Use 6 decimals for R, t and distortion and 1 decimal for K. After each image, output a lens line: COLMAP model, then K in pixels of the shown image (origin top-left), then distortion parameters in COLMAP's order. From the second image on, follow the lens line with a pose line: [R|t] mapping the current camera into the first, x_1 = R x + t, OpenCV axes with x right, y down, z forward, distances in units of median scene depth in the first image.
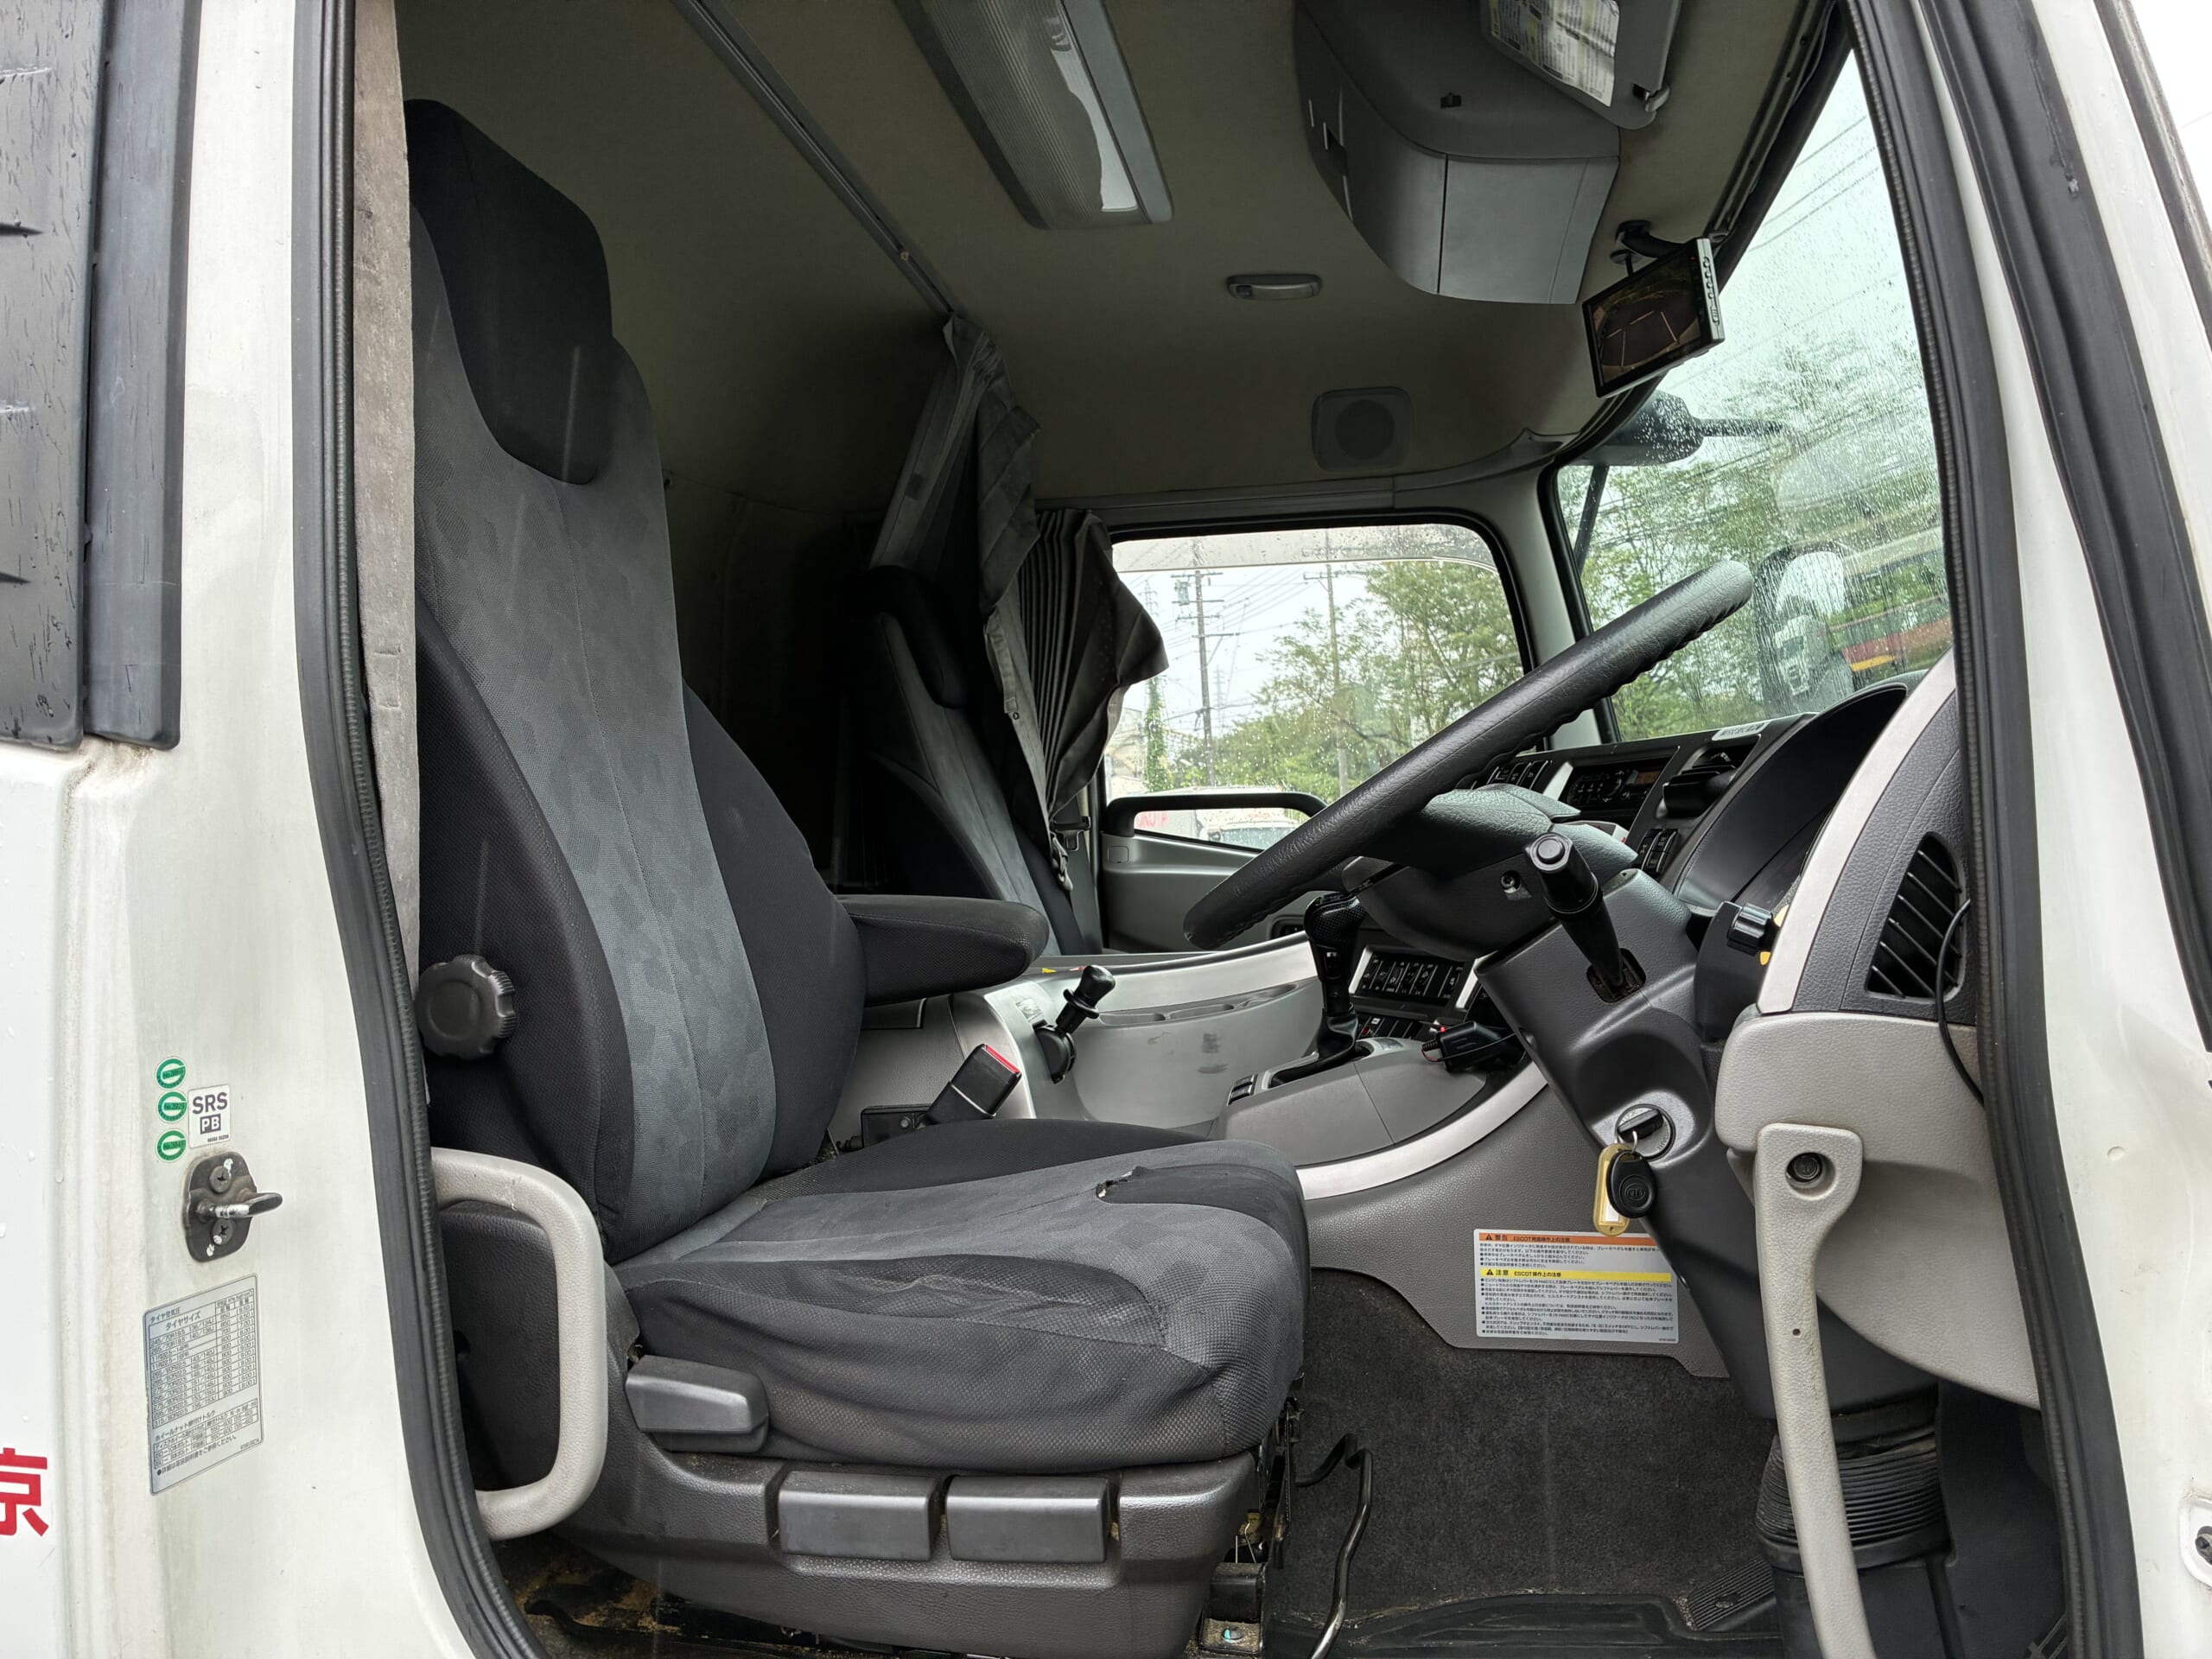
lens RADIAL K [[1681.5, 0, 1096.5], [0, 1681.5, 833.5], [0, 0, 1]] dist [0.035578, -0.056333]
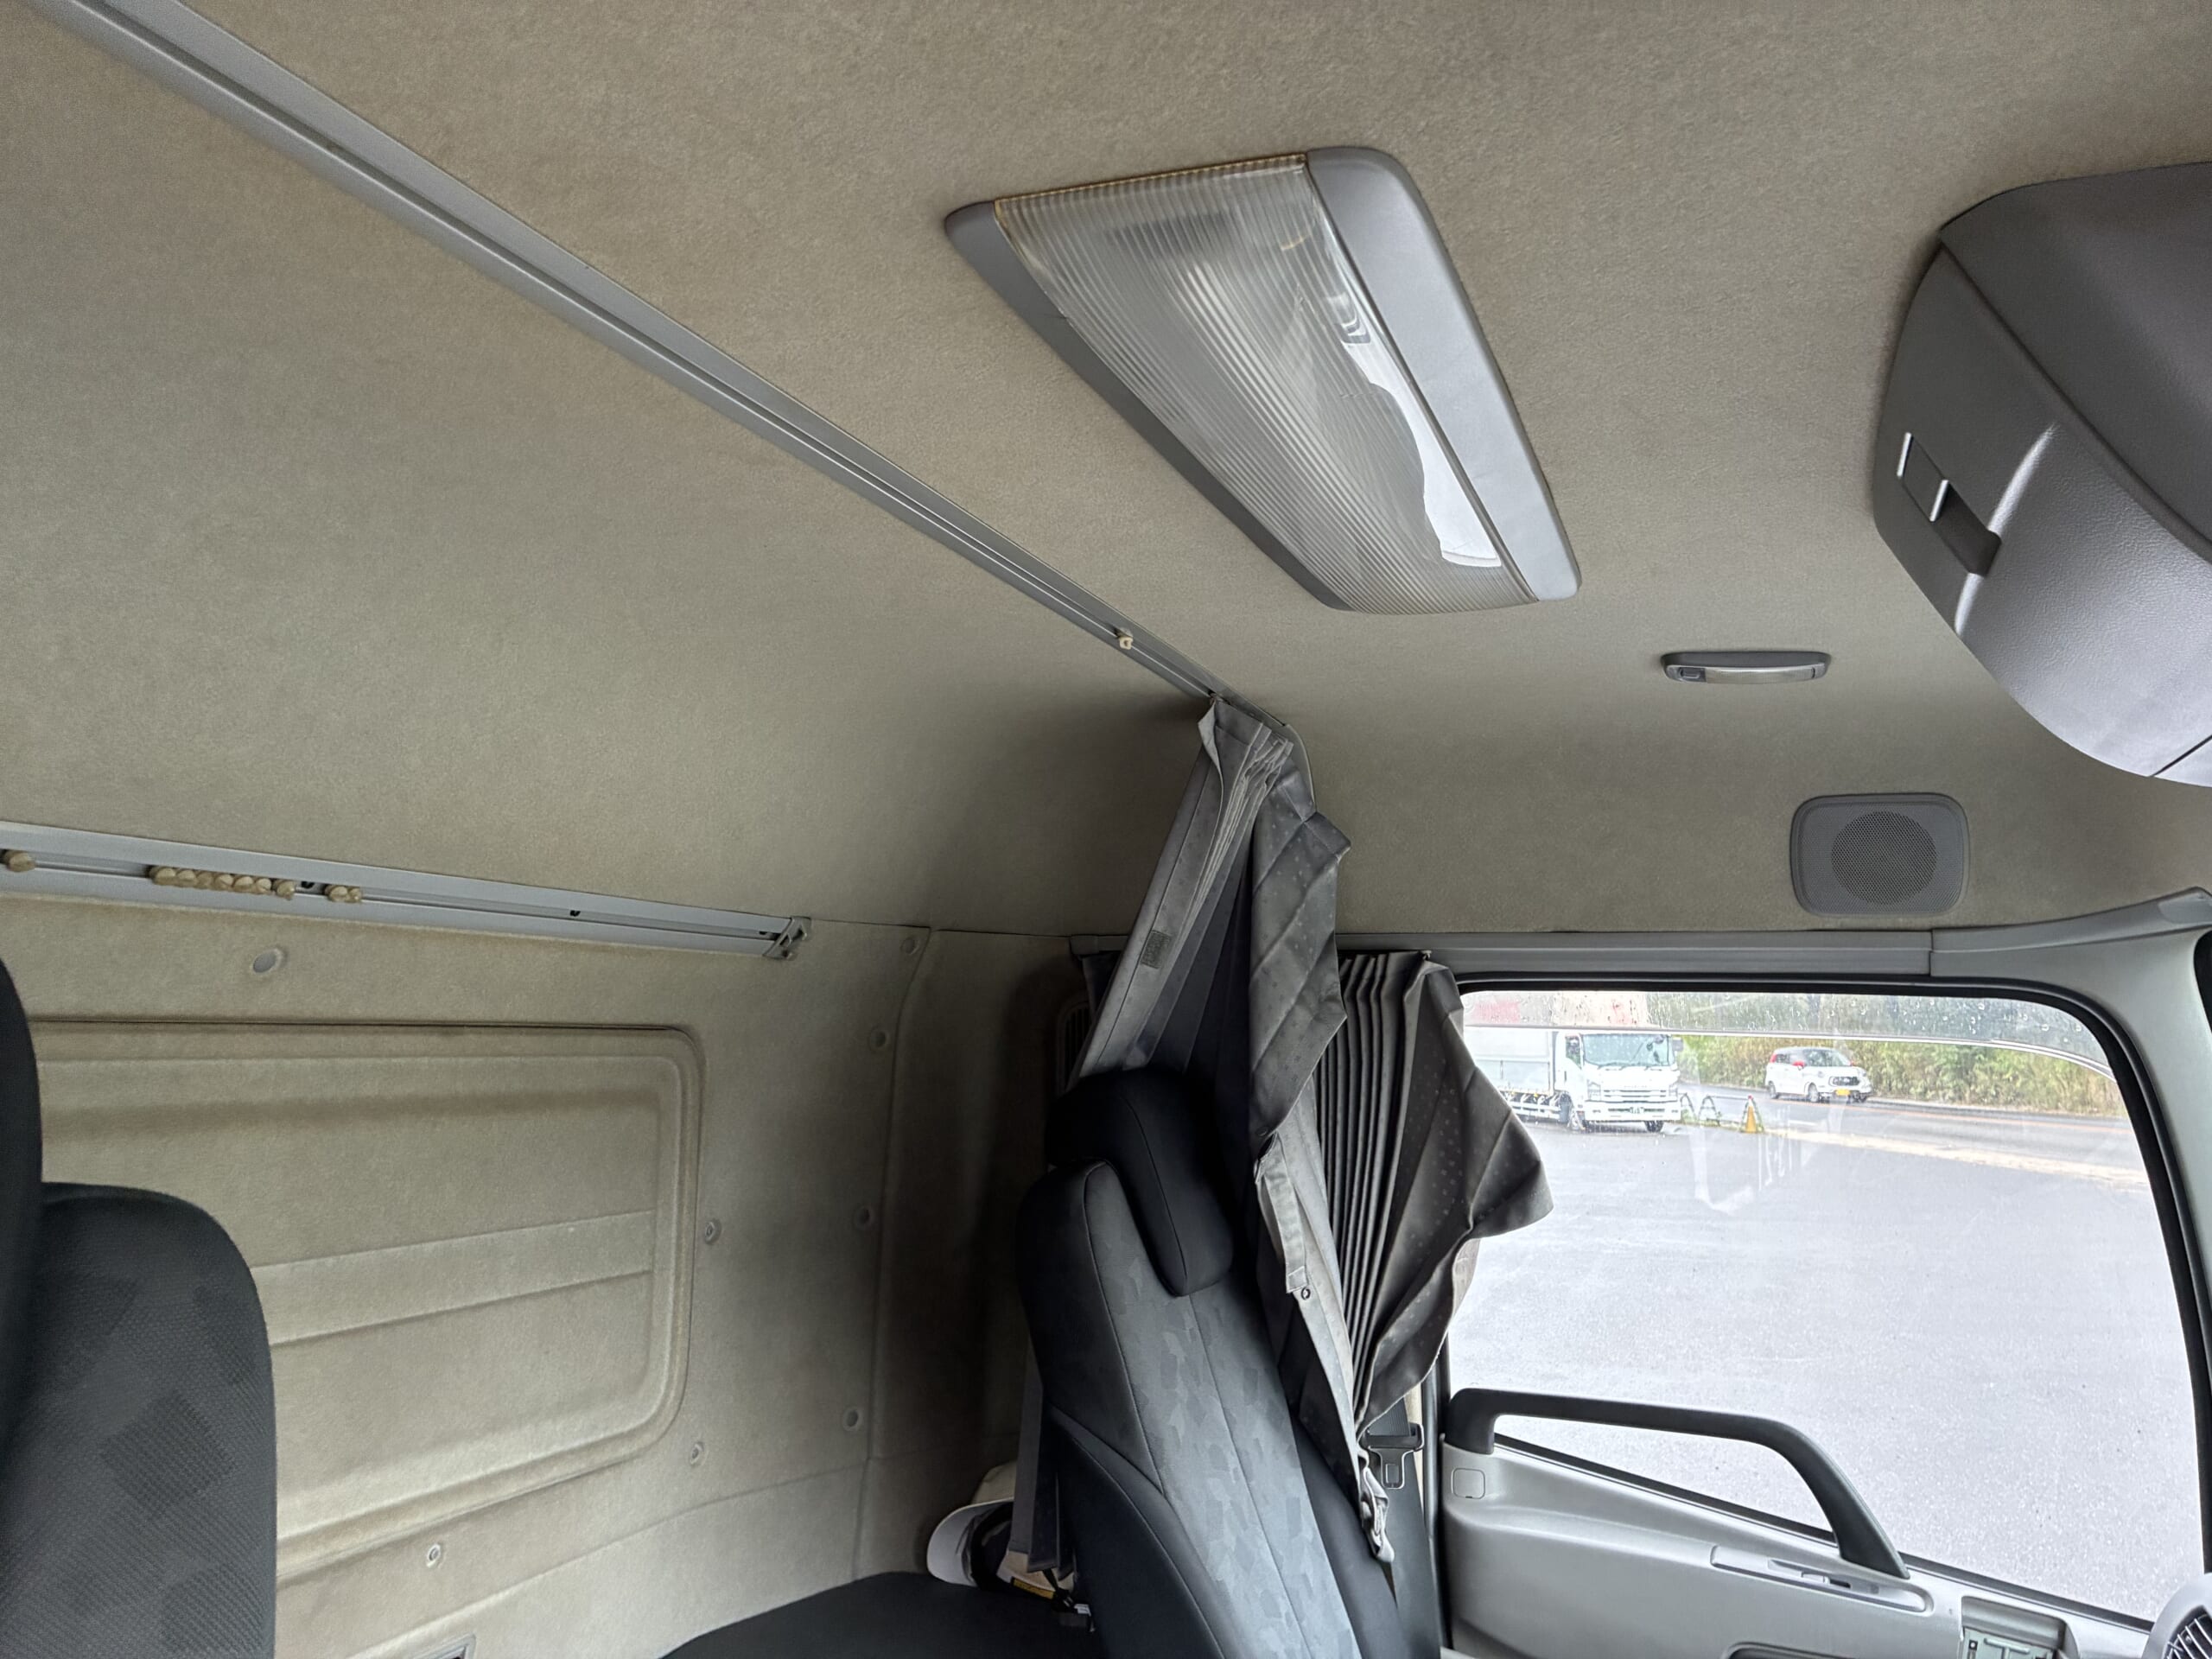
lens RADIAL K [[1681.5, 0, 1102.0], [0, 1681.5, 812.0], [0, 0, 1]] dist [0.035578, -0.056333]
pose [[0.979847, 0.011356, -0.199424, 0.003066], [-0.032364, 0.994216, -0.102403, -0.282588], [0.197108, 0.106793, 0.974548, 0.522262]]
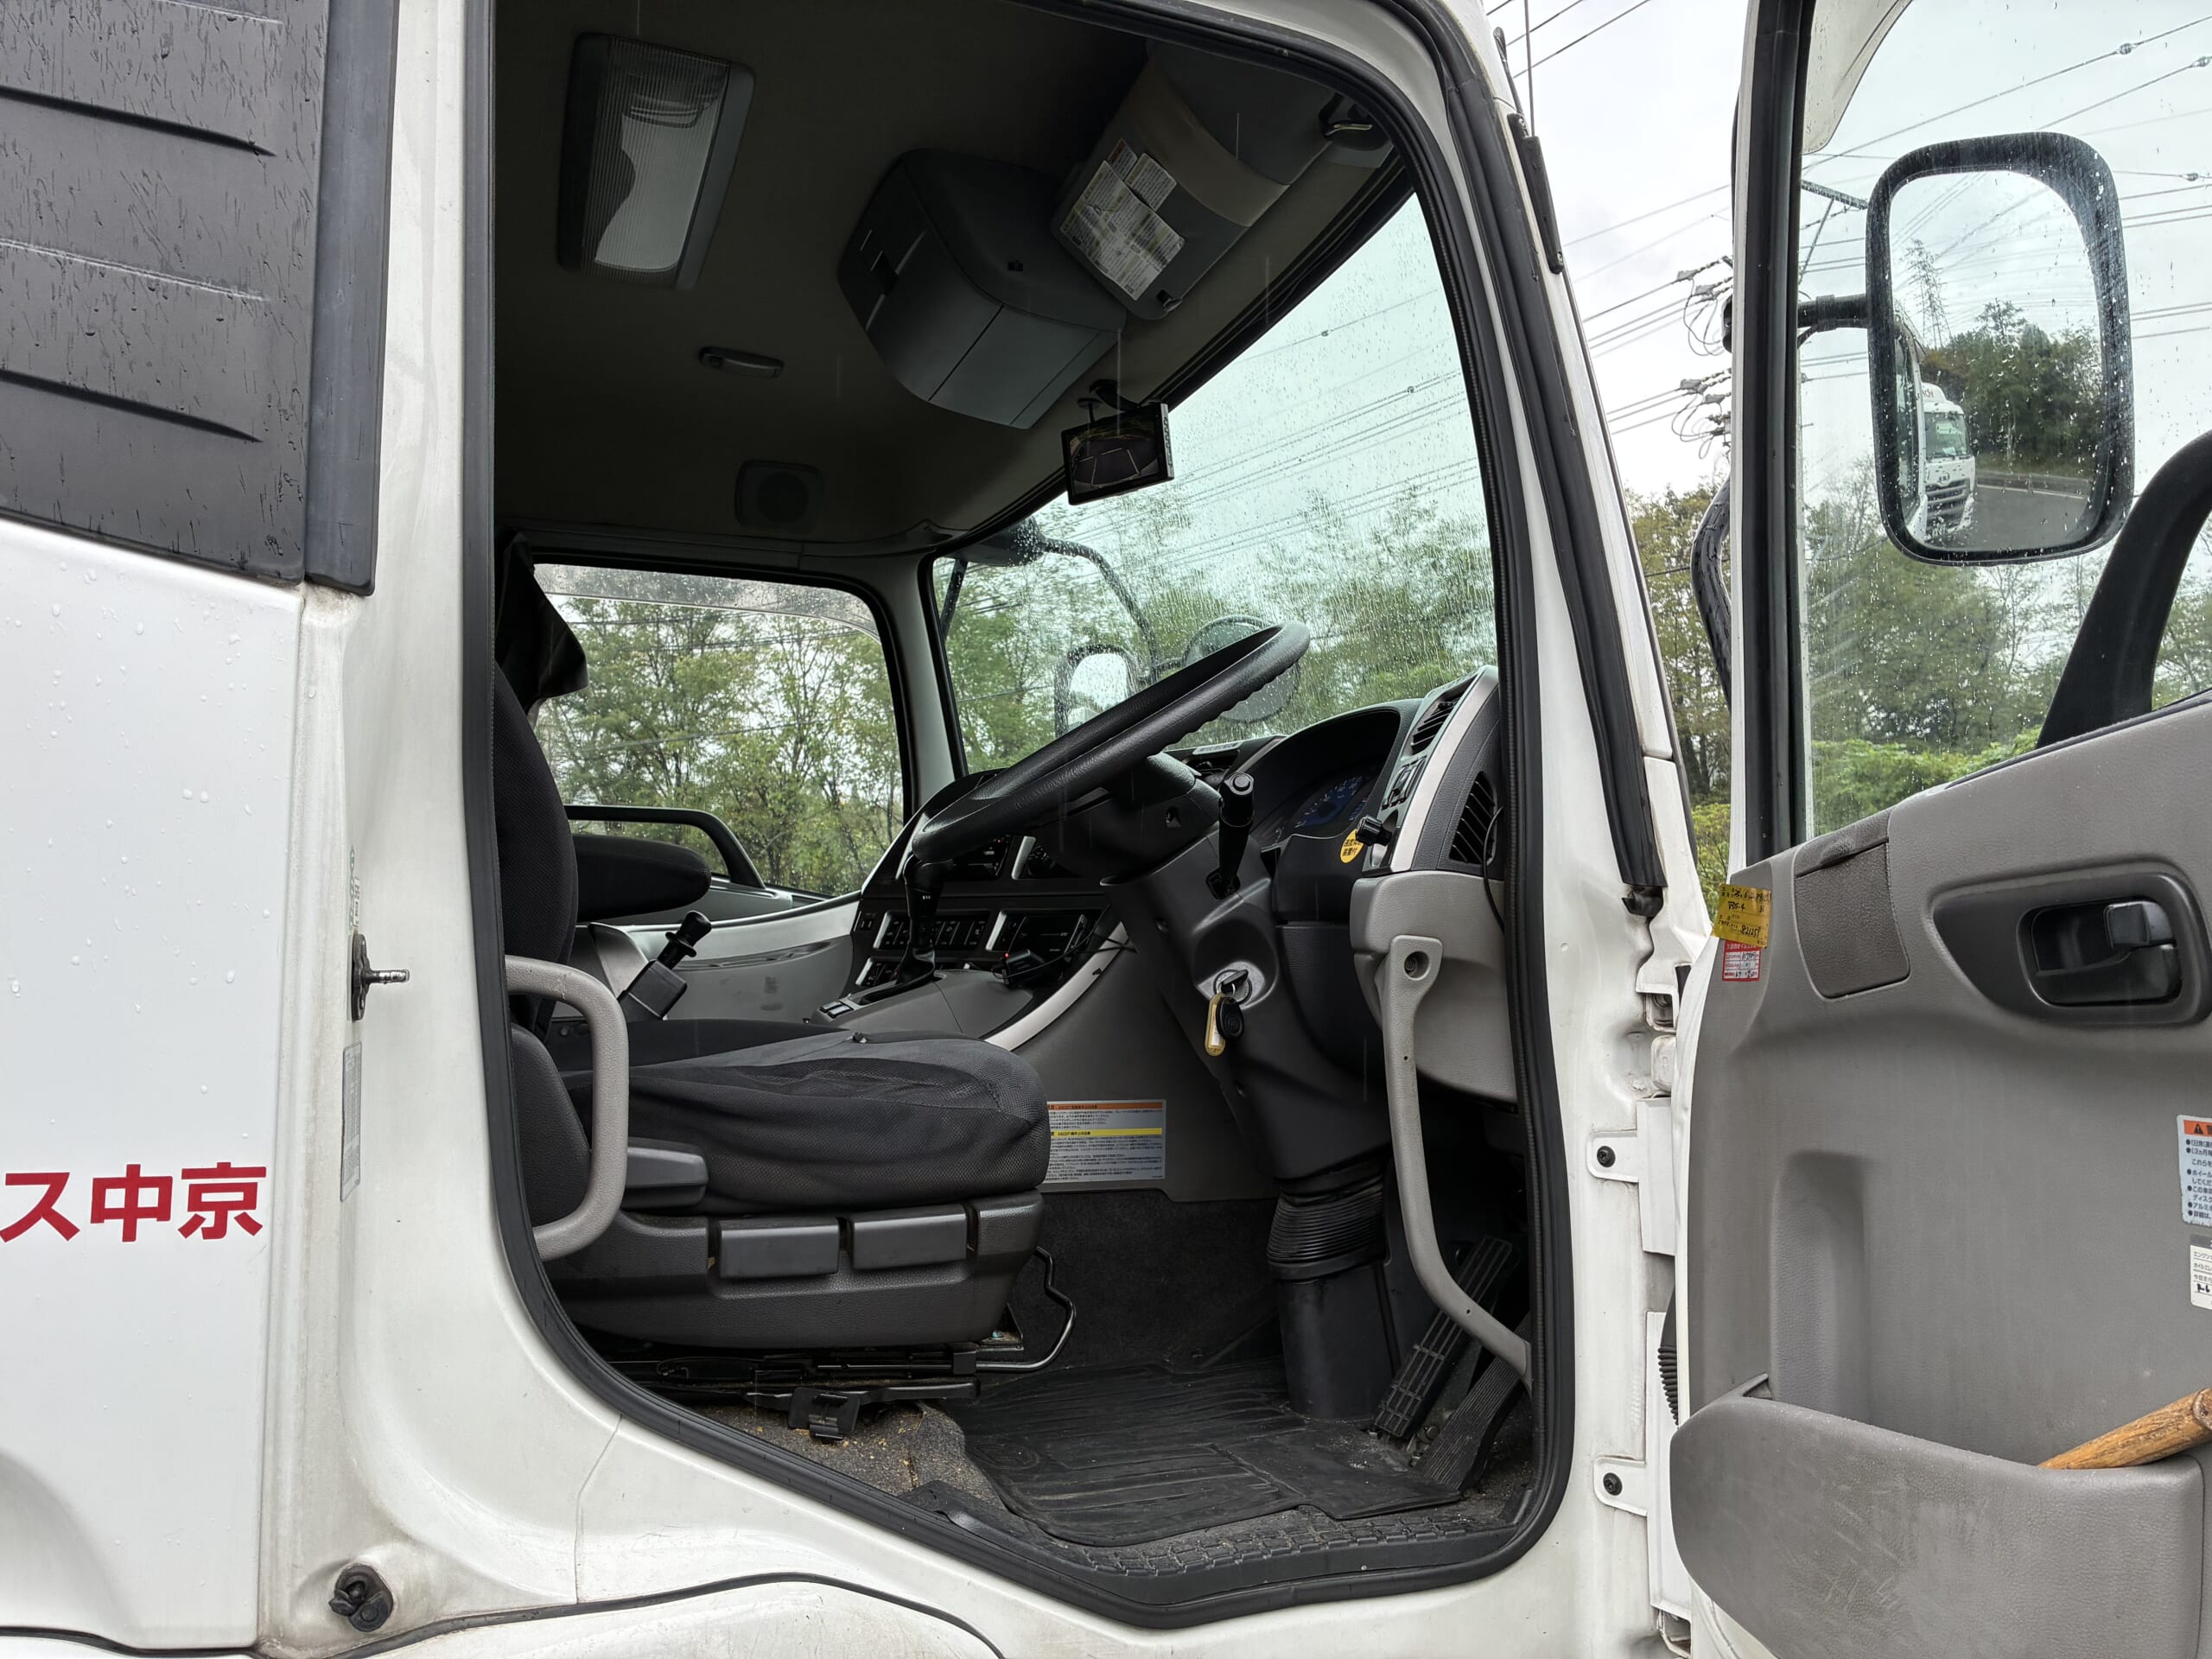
lens RADIAL K [[1681.5, 0, 1104.2], [0, 1681.5, 842.2], [0, 0, 1]] dist [0.035578, -0.056333]
pose [[0.865379, 0.062055, 0.497262, -0.322368], [-0.037223, 0.997522, -0.059706, 0.085437], [-0.499734, 0.033159, 0.865544, -0.151225]]
